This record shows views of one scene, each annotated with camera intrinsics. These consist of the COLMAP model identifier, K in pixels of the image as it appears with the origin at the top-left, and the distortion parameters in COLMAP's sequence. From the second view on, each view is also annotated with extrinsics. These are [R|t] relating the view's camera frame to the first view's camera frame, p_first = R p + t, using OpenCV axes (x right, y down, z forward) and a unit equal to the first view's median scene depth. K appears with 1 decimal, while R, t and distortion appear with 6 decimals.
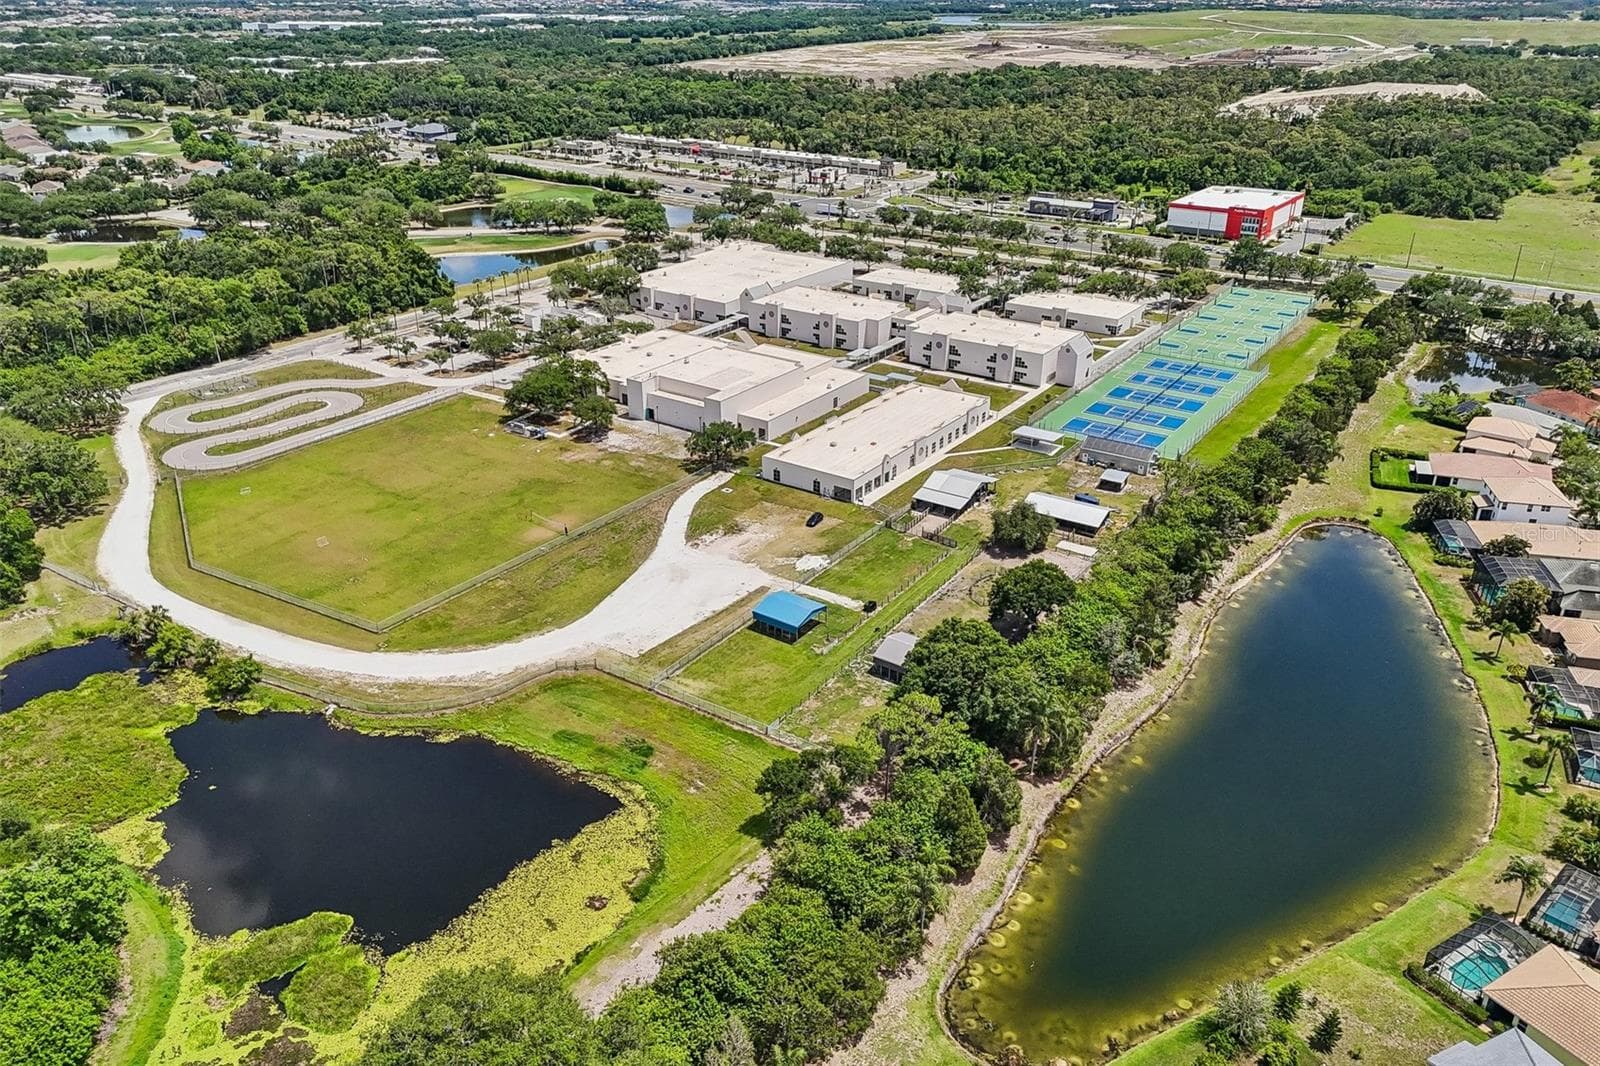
lens RADIAL K [[1173.2, 0, 802.5], [0, 1173.2, 529.8], [0, 0, 1]] dist [0.071154, -0.063639]
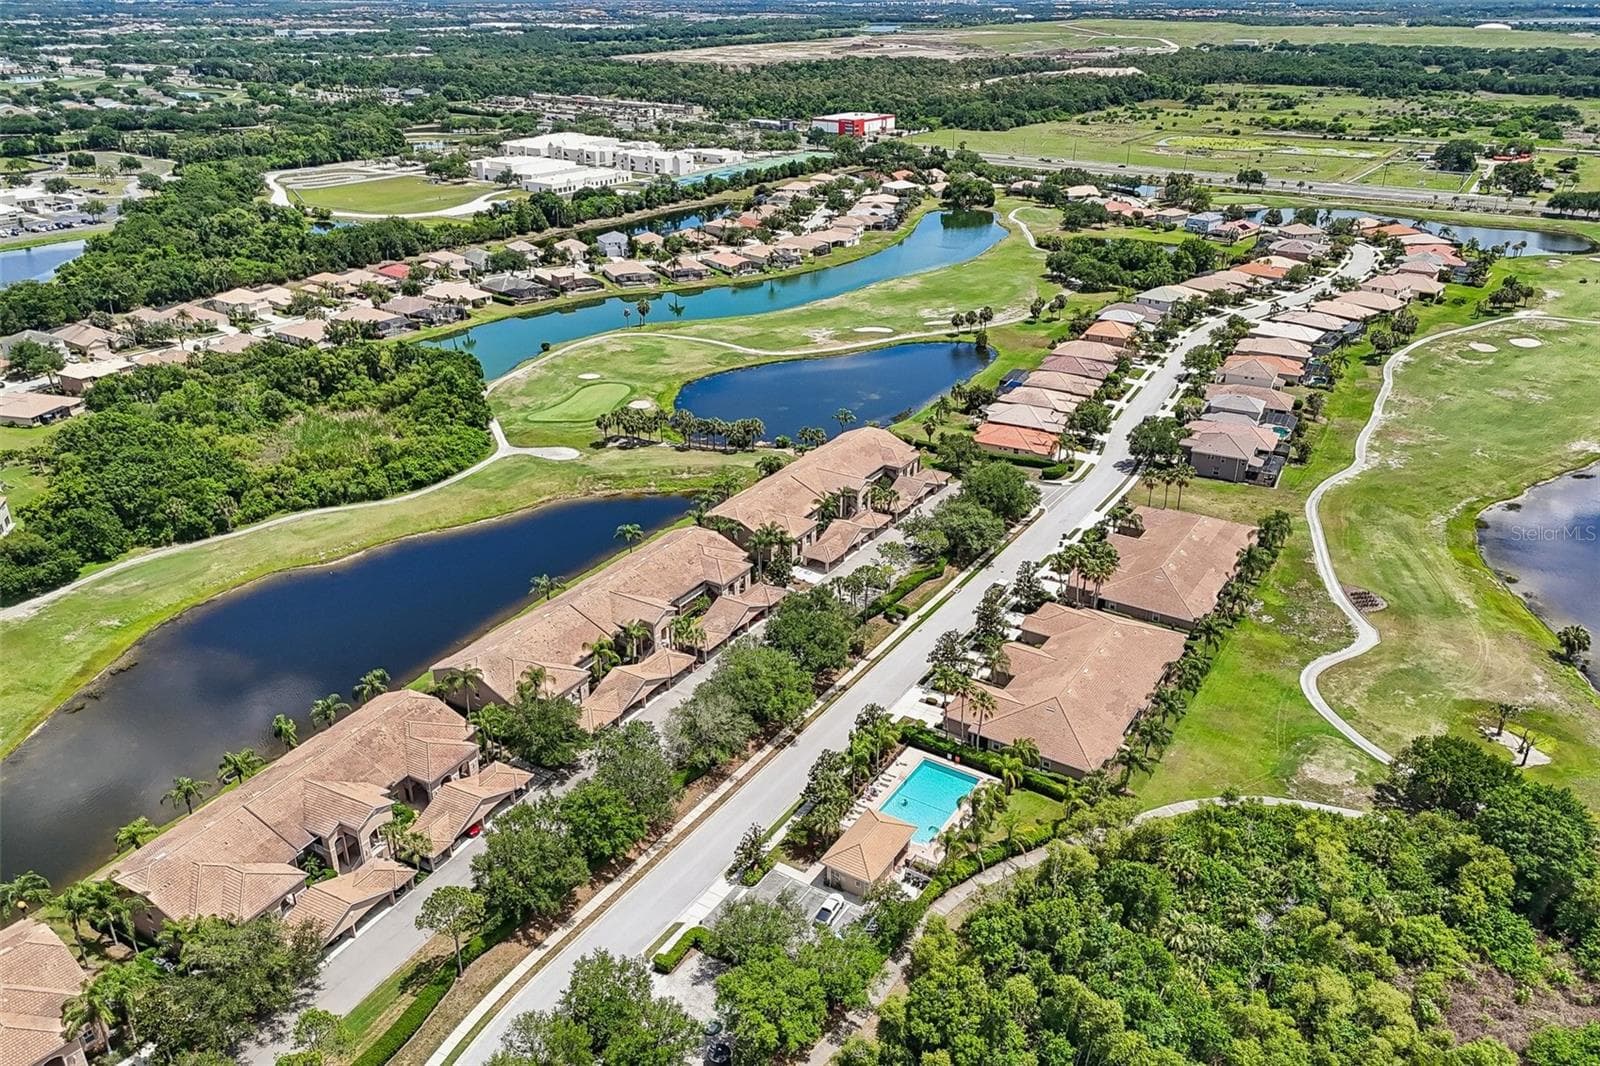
lens RADIAL K [[1173.2, 0, 802.5], [0, 1173.2, 529.8], [0, 0, 1]] dist [0.071154, -0.063639]
pose [[0.999966, 0.000794, -0.008254, 0.142416], [-0.000866, 0.999961, -0.008793, 0.170837], [0.008247, 0.008800, 0.999927, -0.372112]]
